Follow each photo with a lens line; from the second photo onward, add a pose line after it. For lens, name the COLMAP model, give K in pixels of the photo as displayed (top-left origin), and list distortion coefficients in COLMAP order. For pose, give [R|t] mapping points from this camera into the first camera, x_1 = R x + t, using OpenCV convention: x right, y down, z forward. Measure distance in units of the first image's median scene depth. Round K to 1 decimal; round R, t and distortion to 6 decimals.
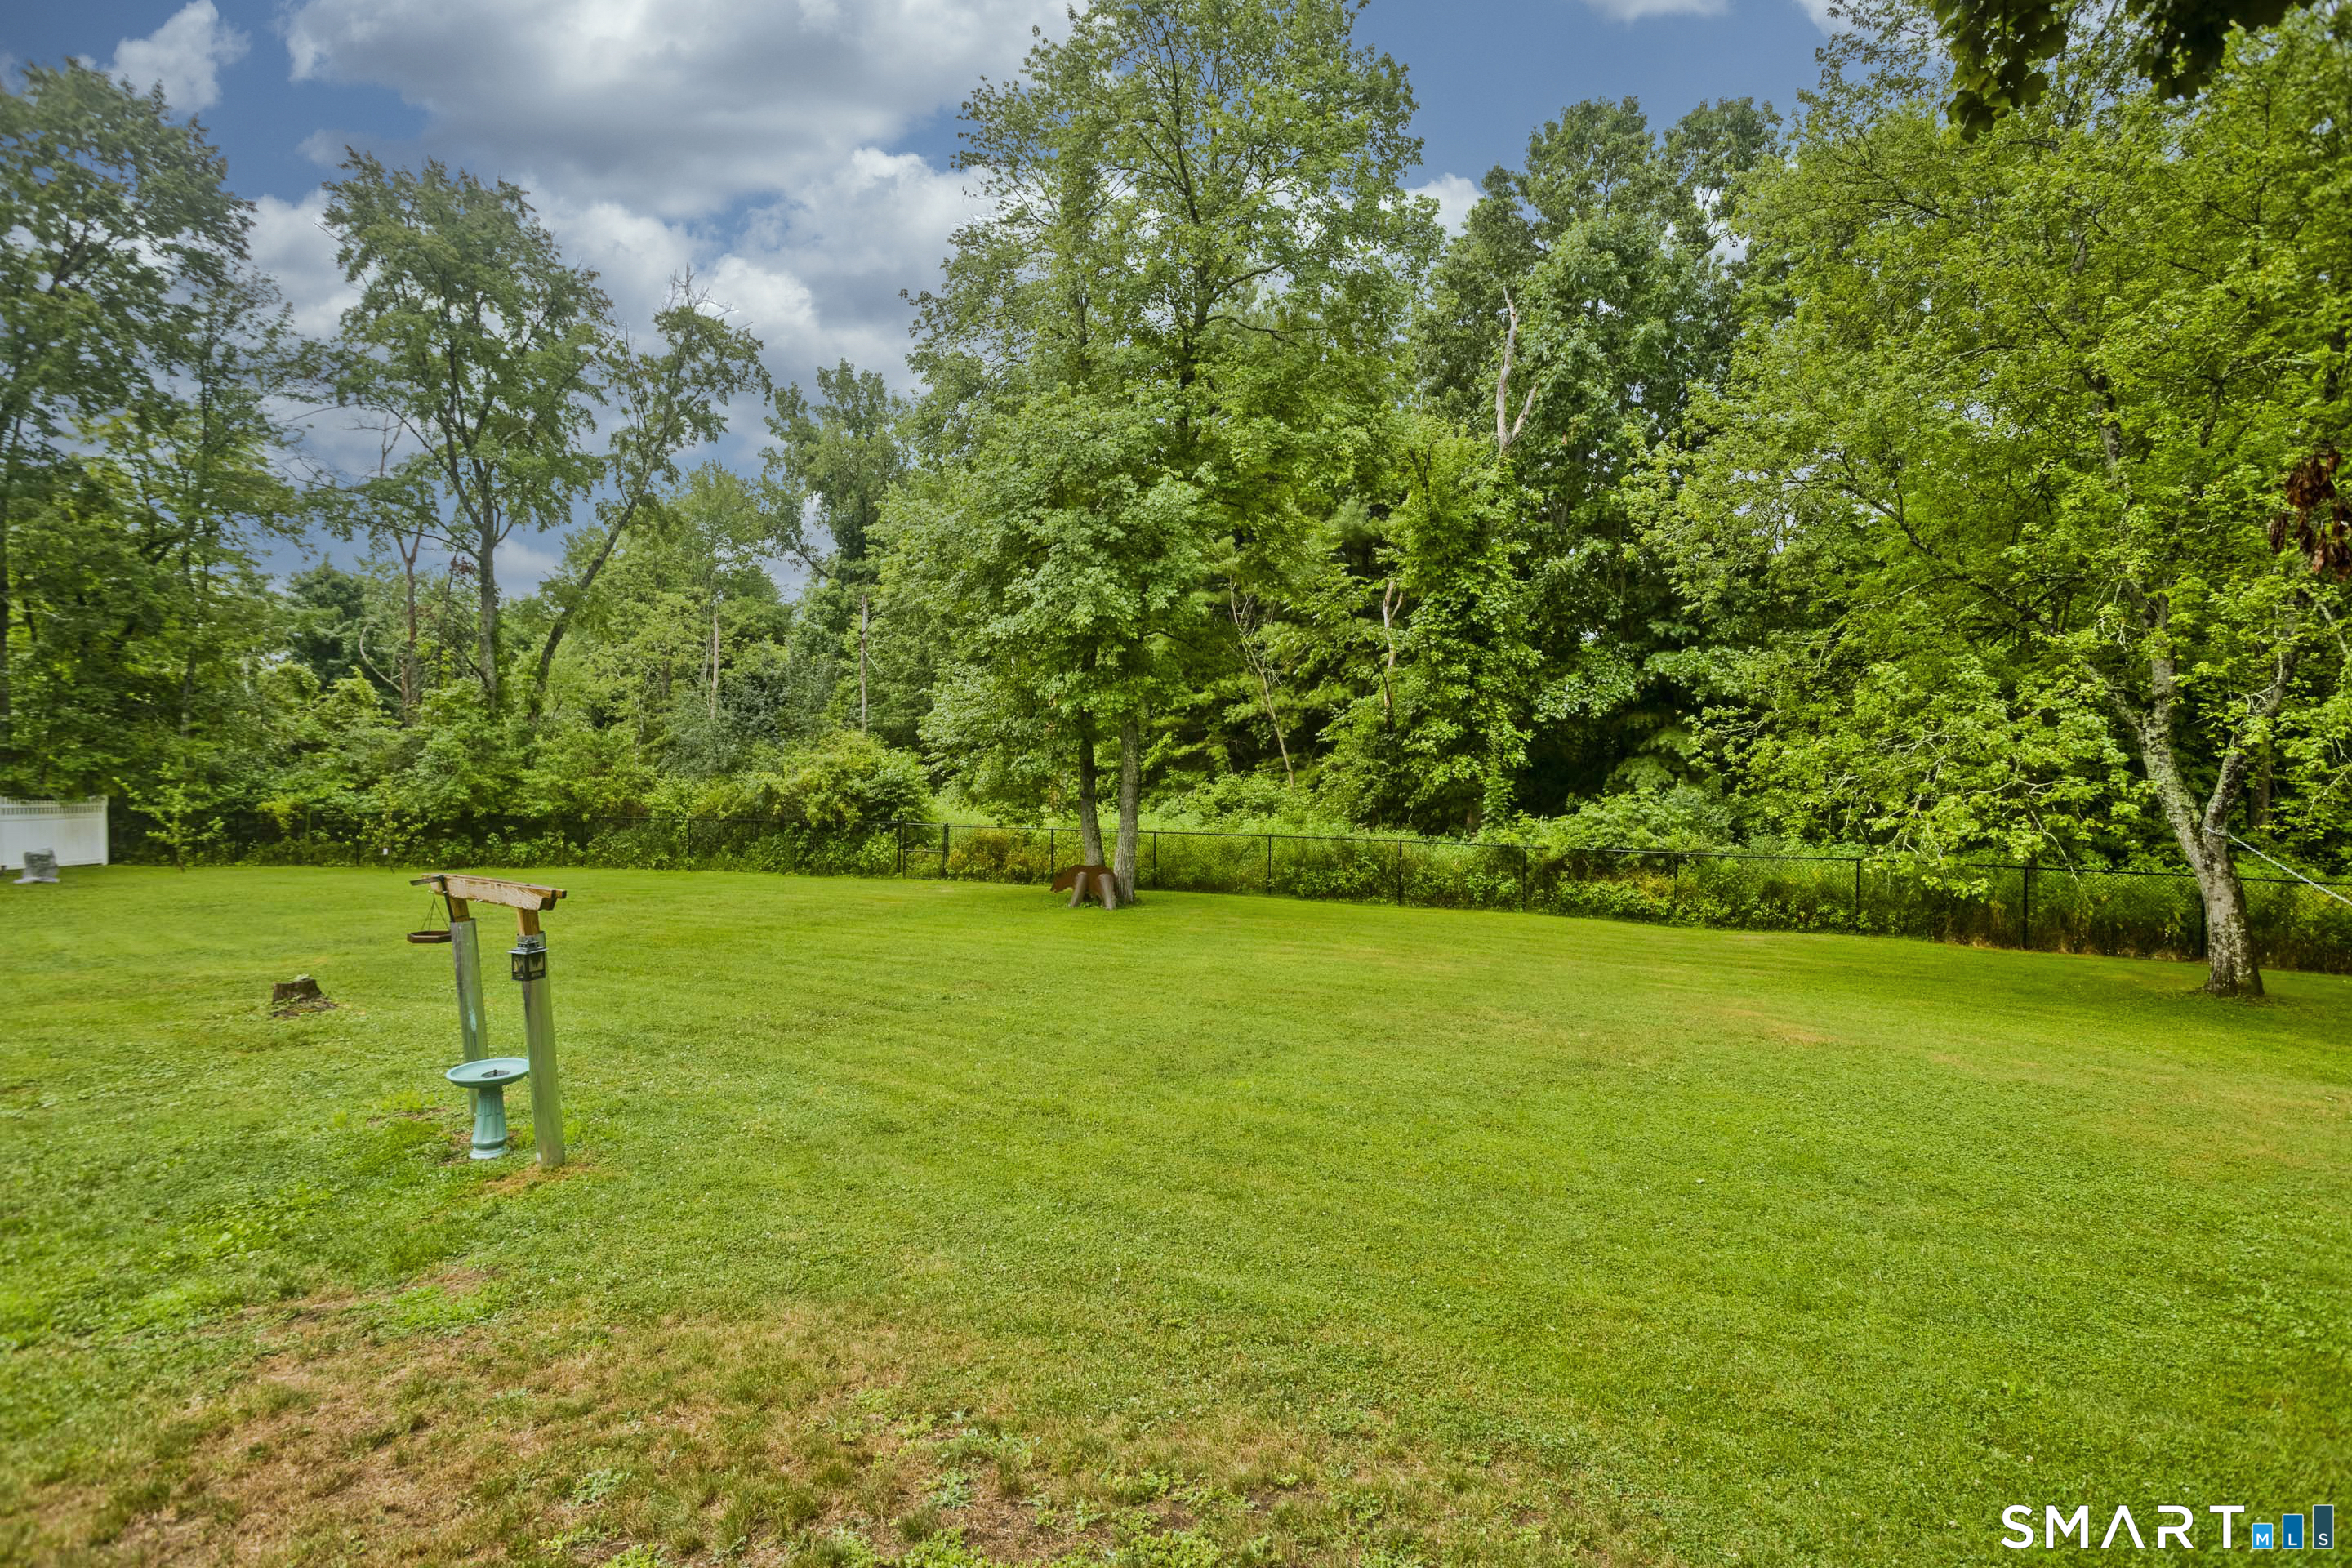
lens RADIAL K [[1135.0, 0, 1187.4], [0, 1135.0, 773.3], [0, 0, 1]] dist [-0.062182, 0.050901]
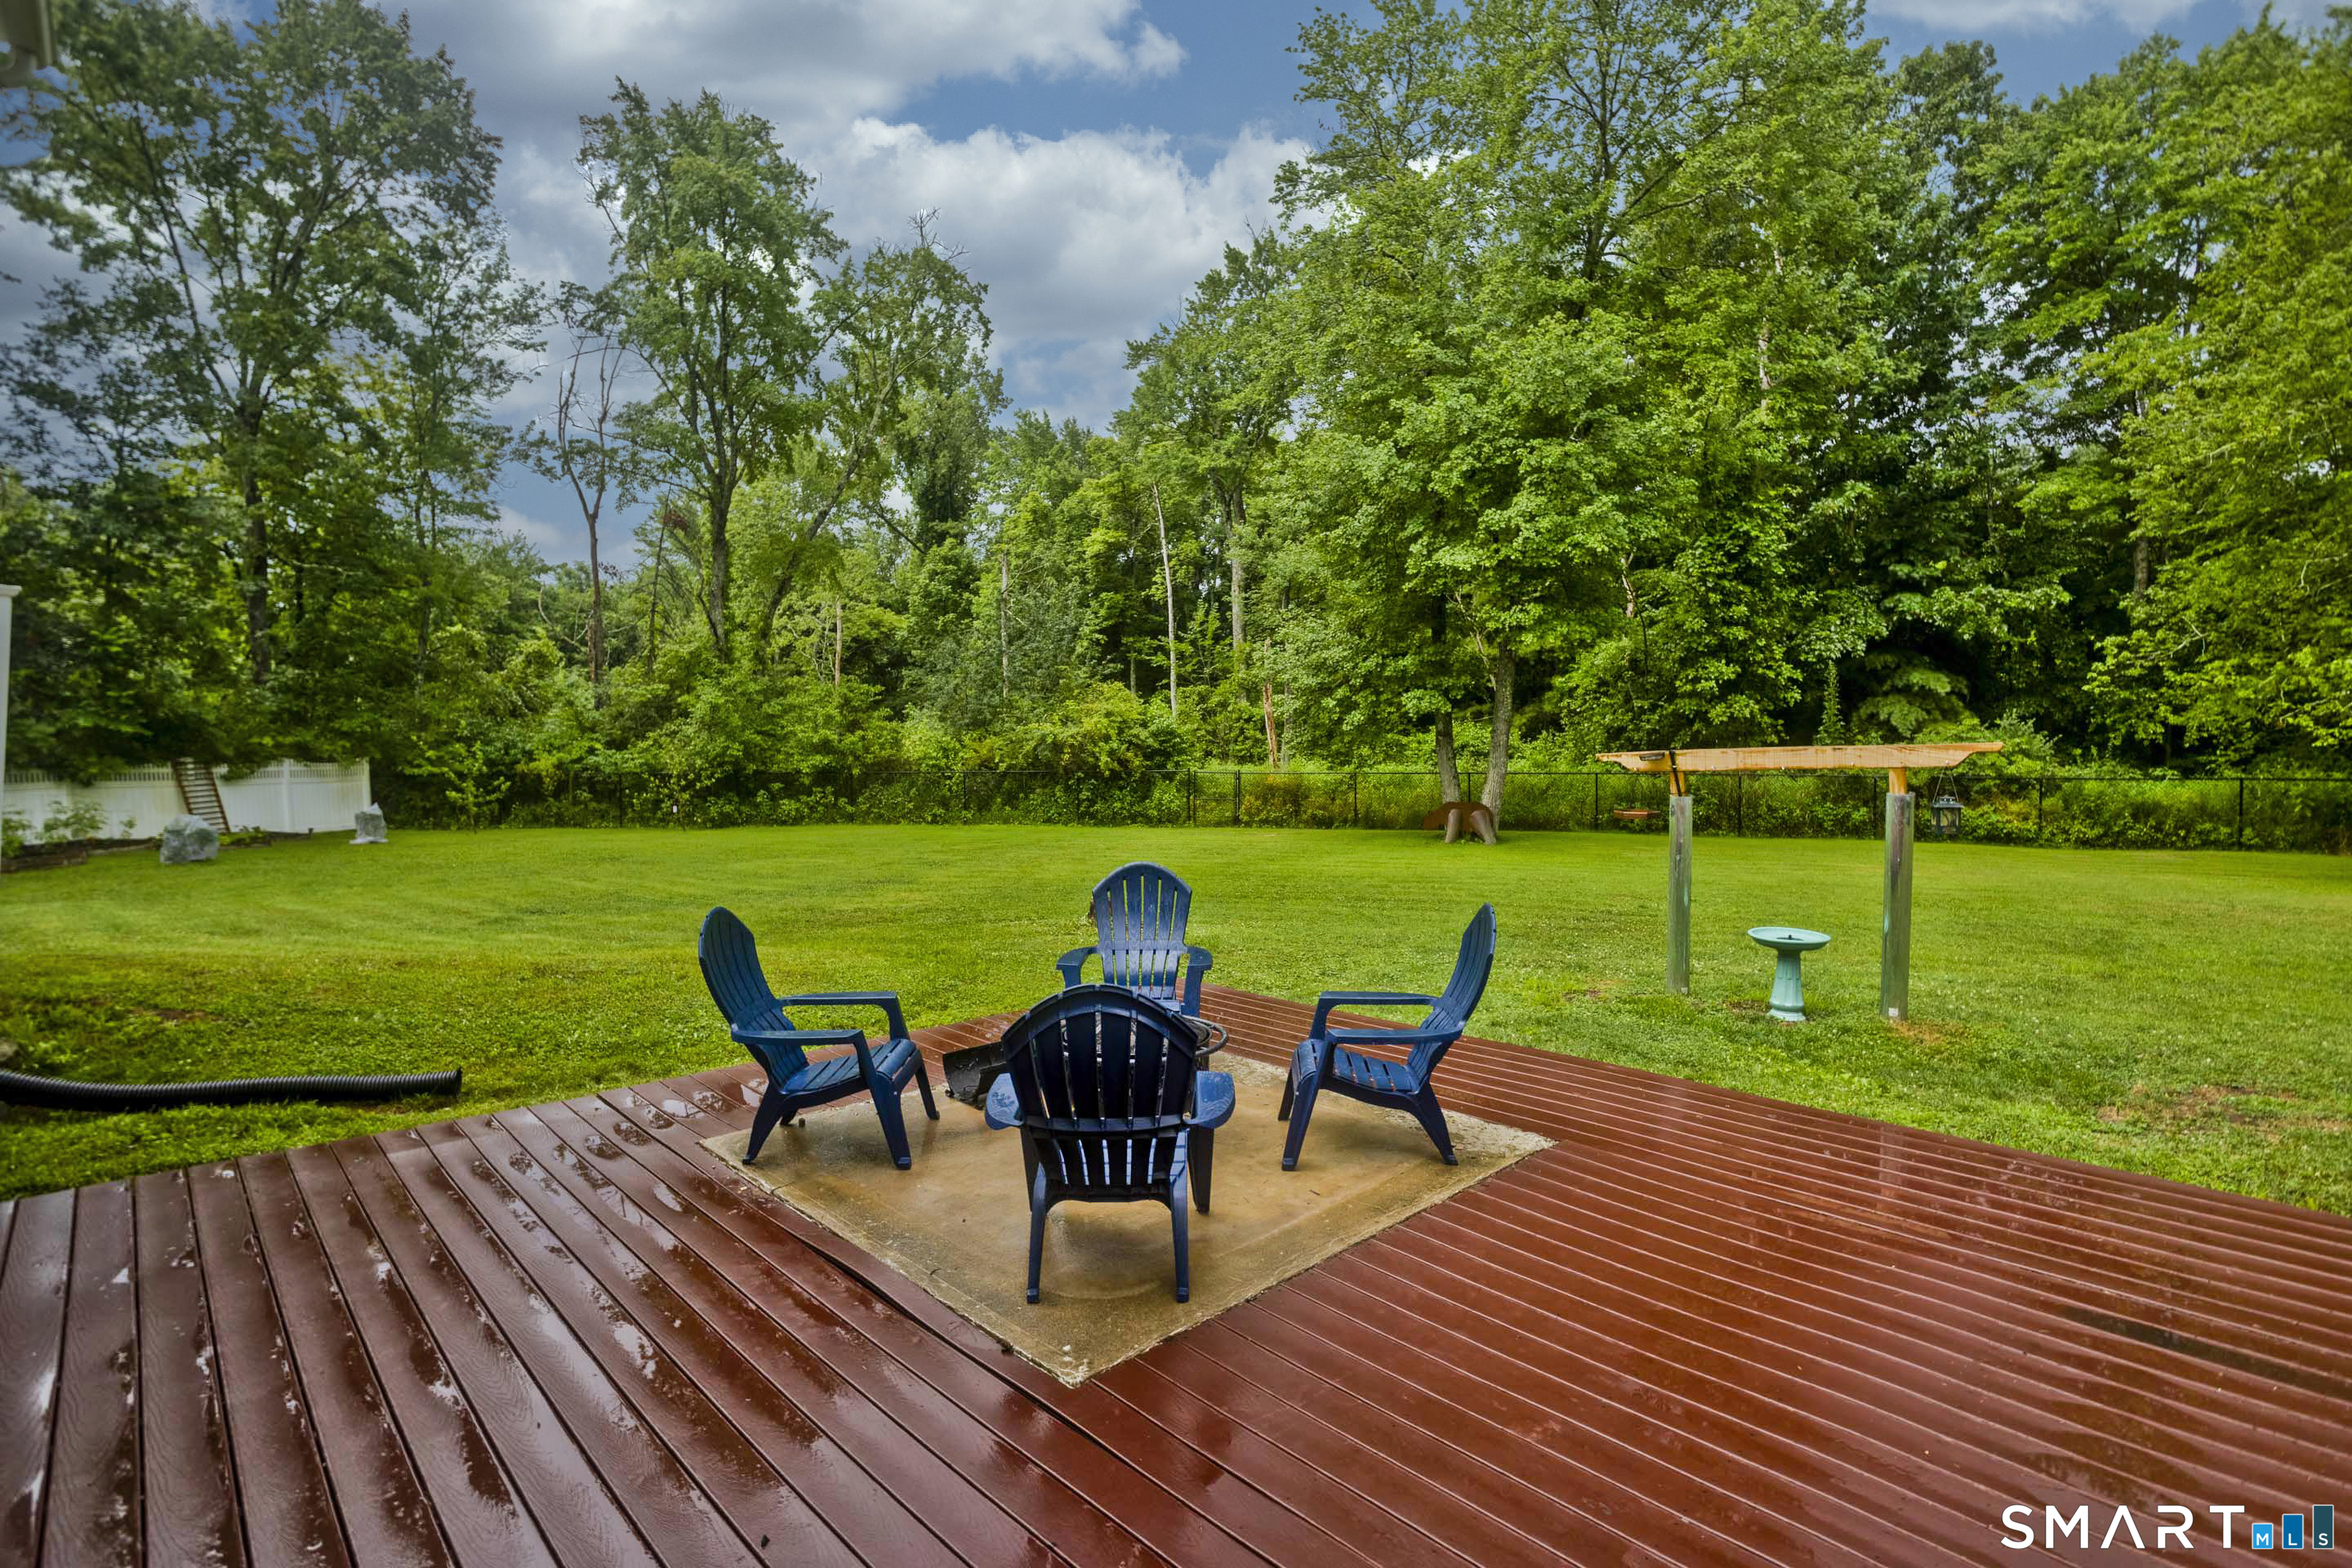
lens RADIAL K [[1141.7, 0, 1184.0], [0, 1141.7, 769.7], [0, 0, 1]] dist [-0.050227, 0.036566]
pose [[0.998967, -0.017782, 0.041817, -0.303571], [0.016902, 0.999630, 0.021323, 0.021429], [-0.042181, -0.020594, 0.998898, -0.001544]]
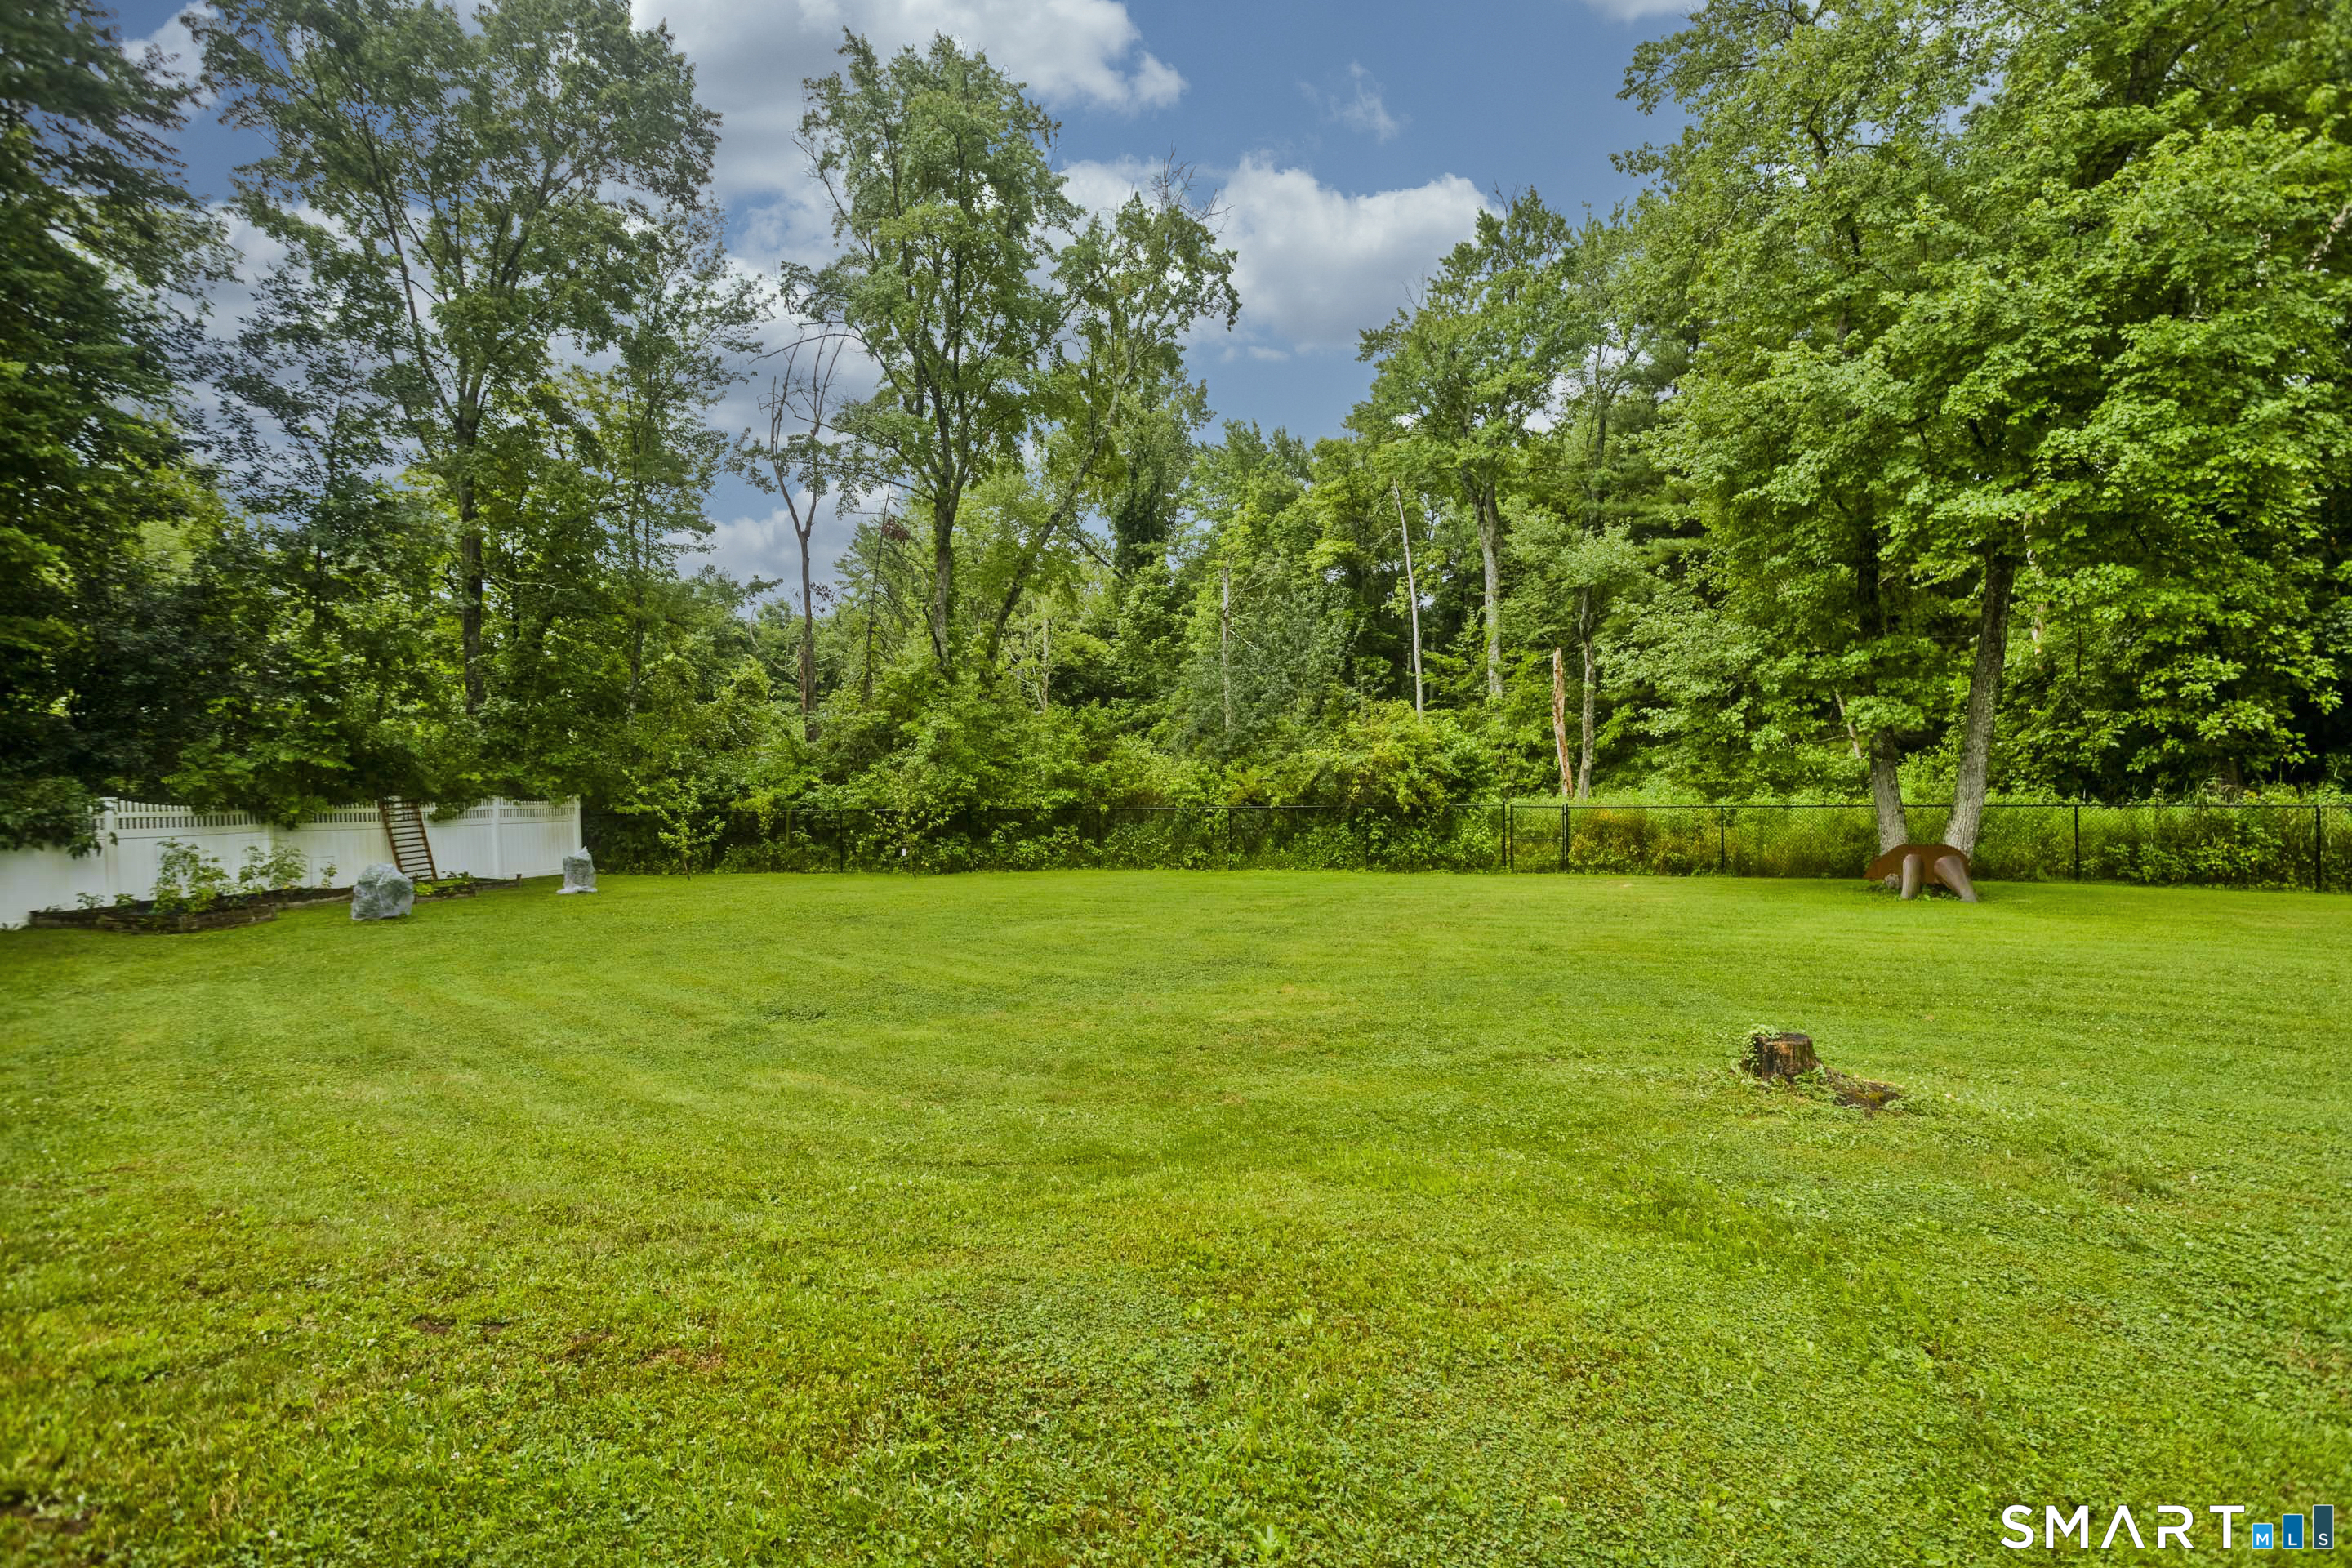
lens RADIAL K [[1135.0, 0, 1187.4], [0, 1135.0, 773.3], [0, 0, 1]] dist [-0.062182, 0.050901]
pose [[0.995154, -0.025649, -0.094929, -0.407628], [0.025049, 0.999658, -0.007504, 0.021528], [0.095089, 0.005090, 0.995456, 0.168023]]
